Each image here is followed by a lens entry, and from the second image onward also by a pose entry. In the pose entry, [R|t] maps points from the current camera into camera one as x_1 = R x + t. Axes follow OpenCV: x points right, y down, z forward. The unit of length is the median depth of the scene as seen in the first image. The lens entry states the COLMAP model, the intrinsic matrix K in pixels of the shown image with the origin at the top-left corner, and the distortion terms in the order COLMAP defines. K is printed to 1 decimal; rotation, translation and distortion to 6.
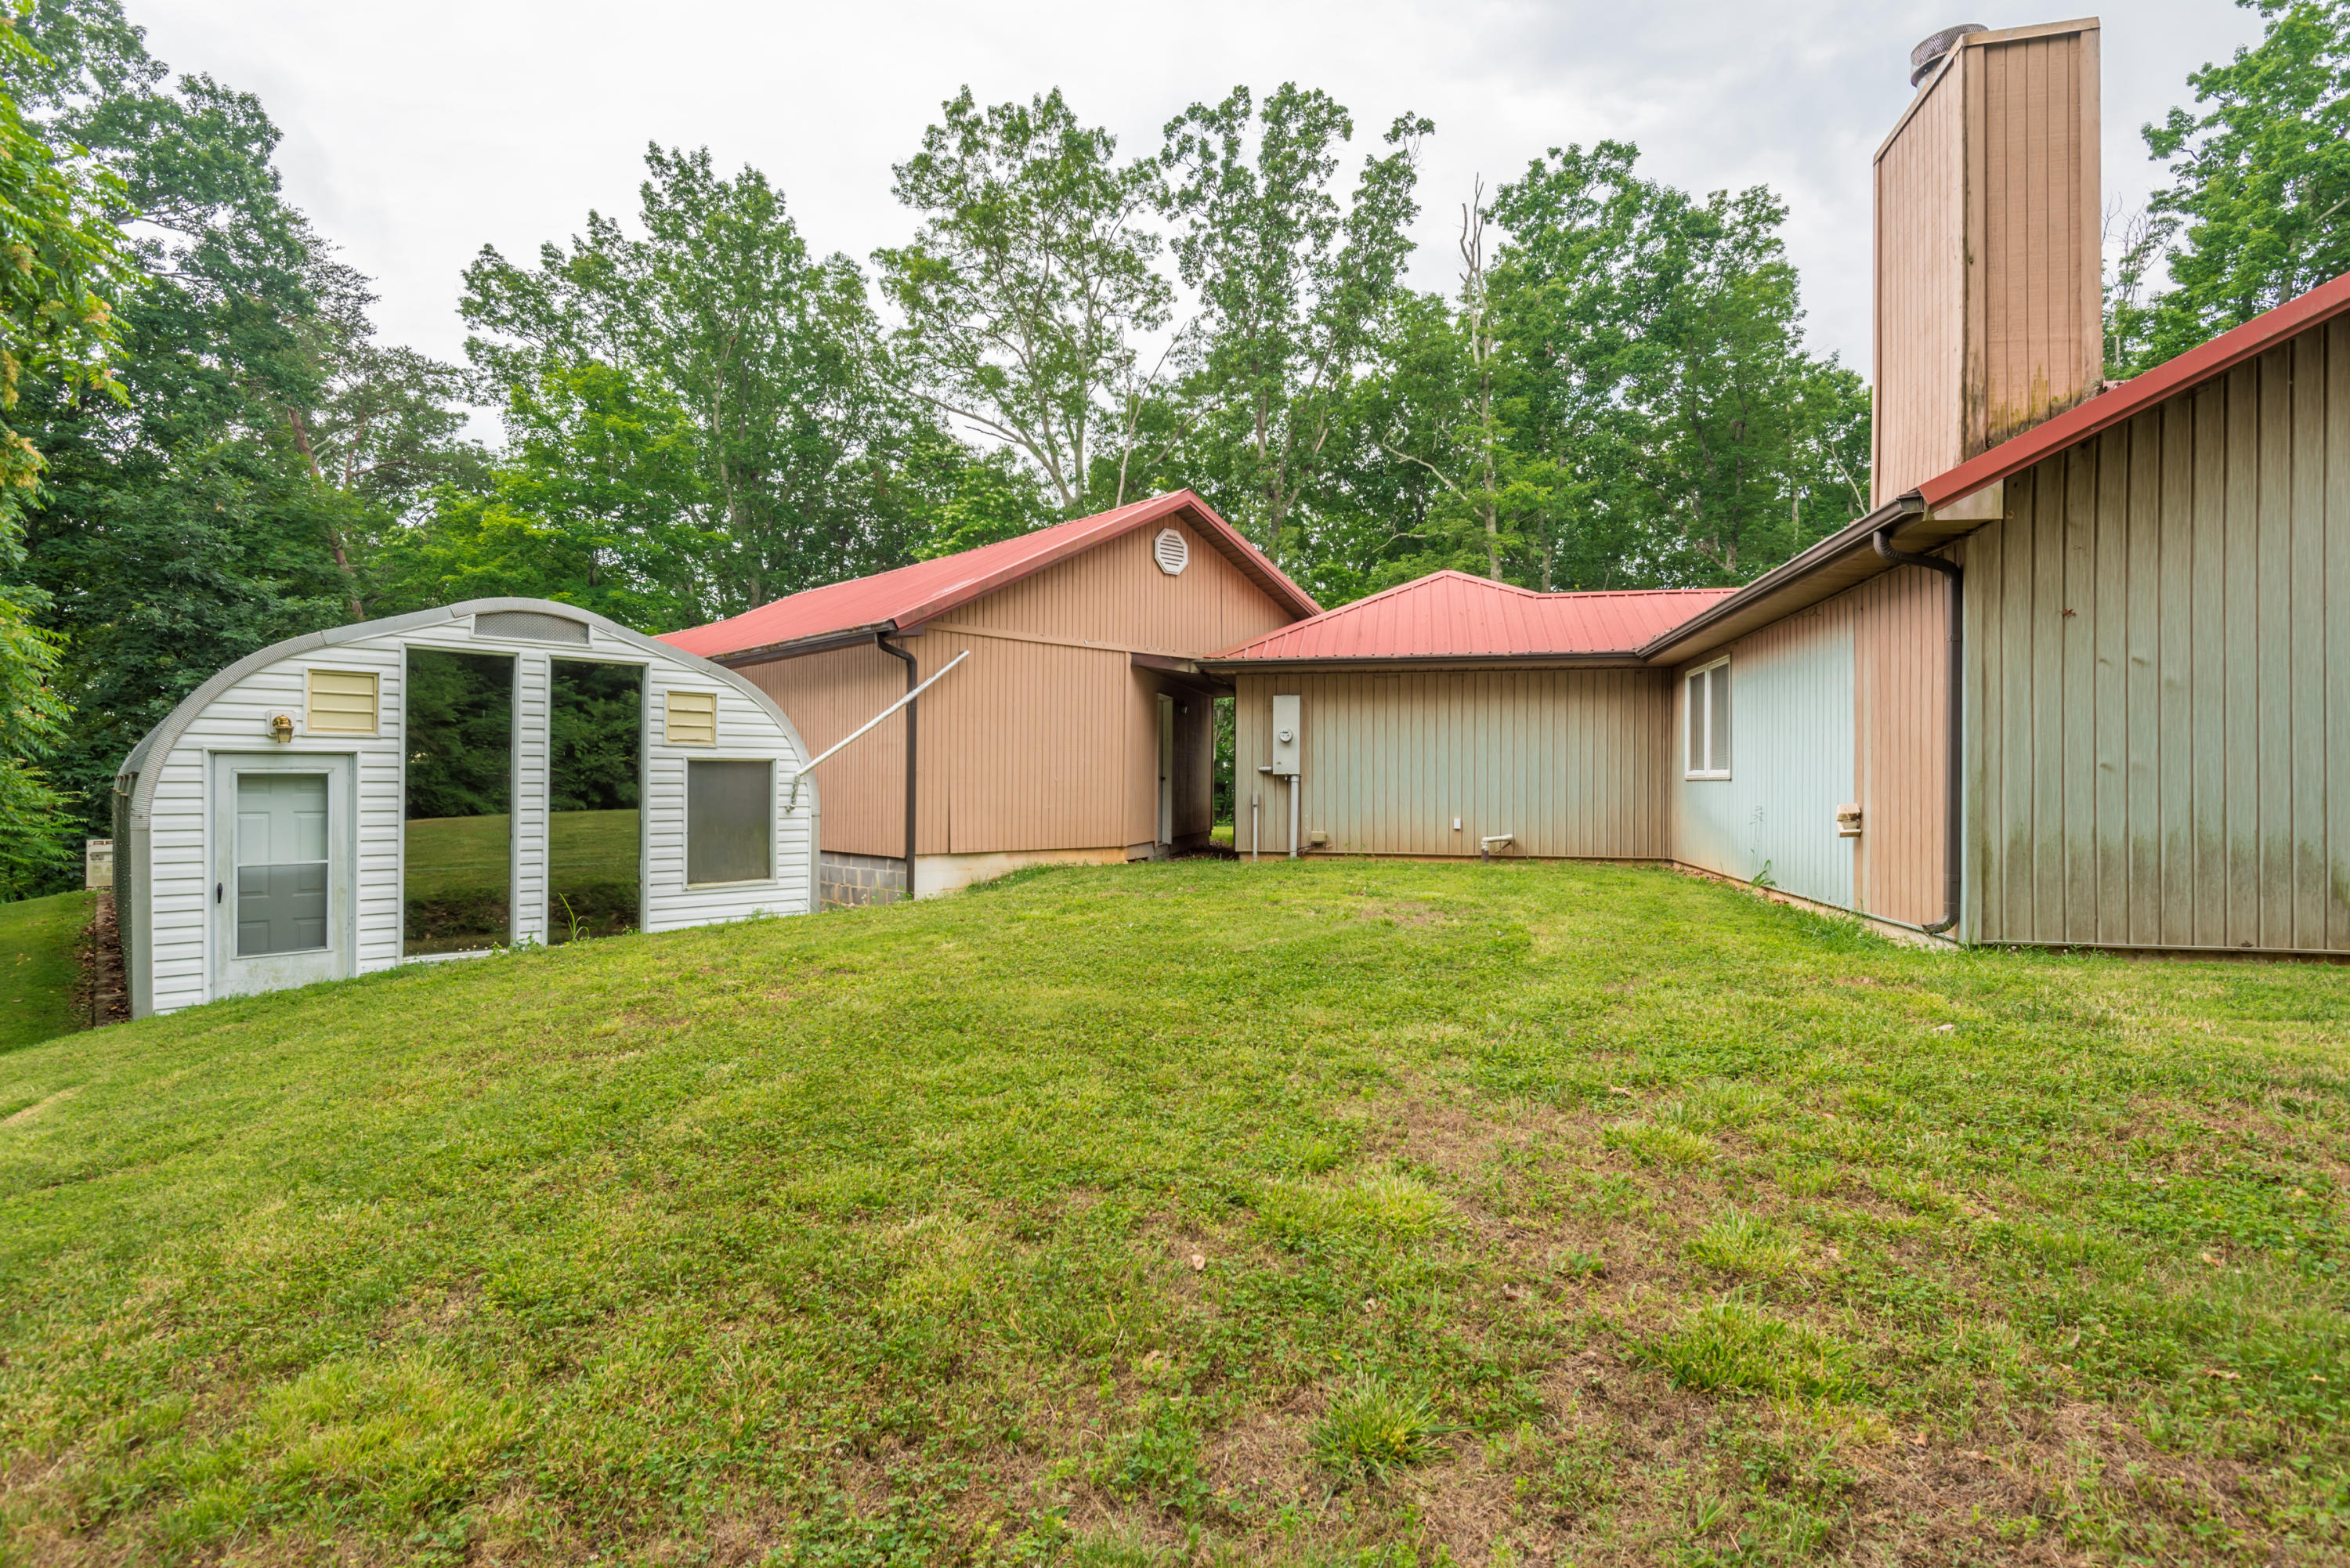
lens RADIAL K [[1157.9, 0, 1175.0], [0, 1157.9, 784.0], [0, 0, 1]] dist [-0.000313, -0.013580]
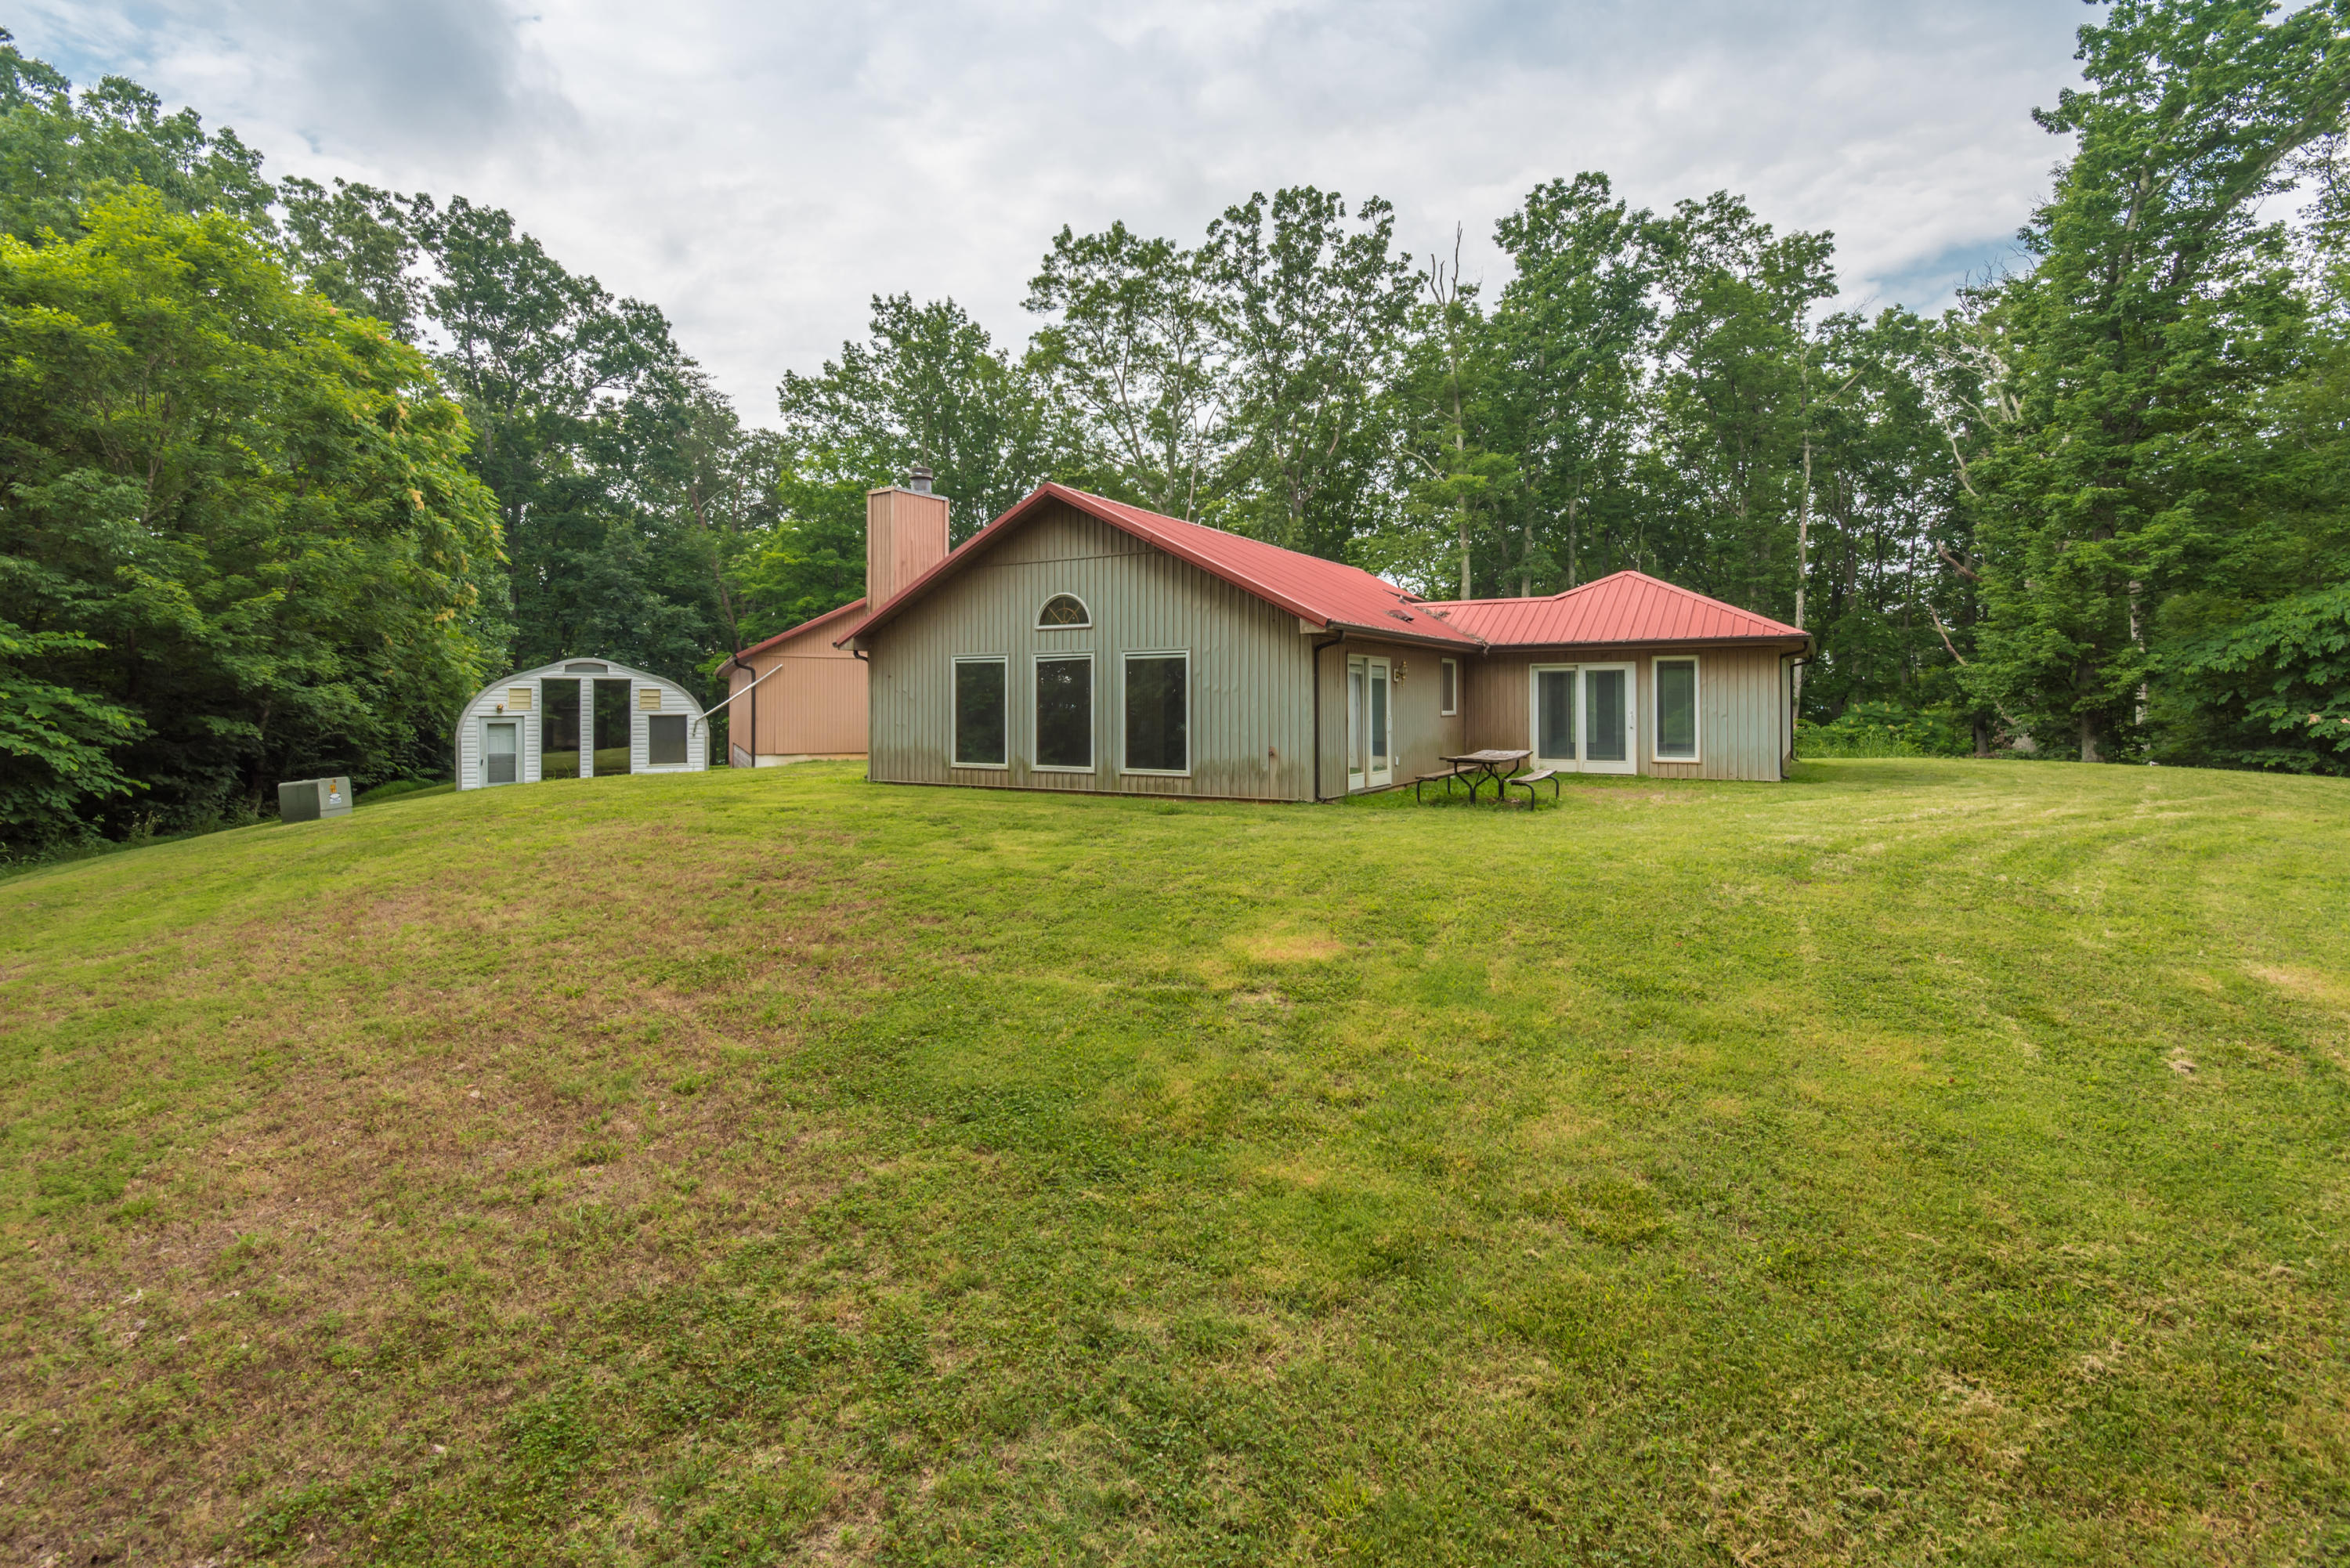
lens RADIAL K [[1111.3, 0, 1172.3], [0, 1111.3, 689.4], [0, 0, 1]] dist [0.000806, -0.029424]
pose [[0.942875, -0.010029, -0.332996, 0.397705], [0.006056, 0.999898, -0.012969, -0.010717], [0.333092, 0.010211, 0.942839, -0.248290]]
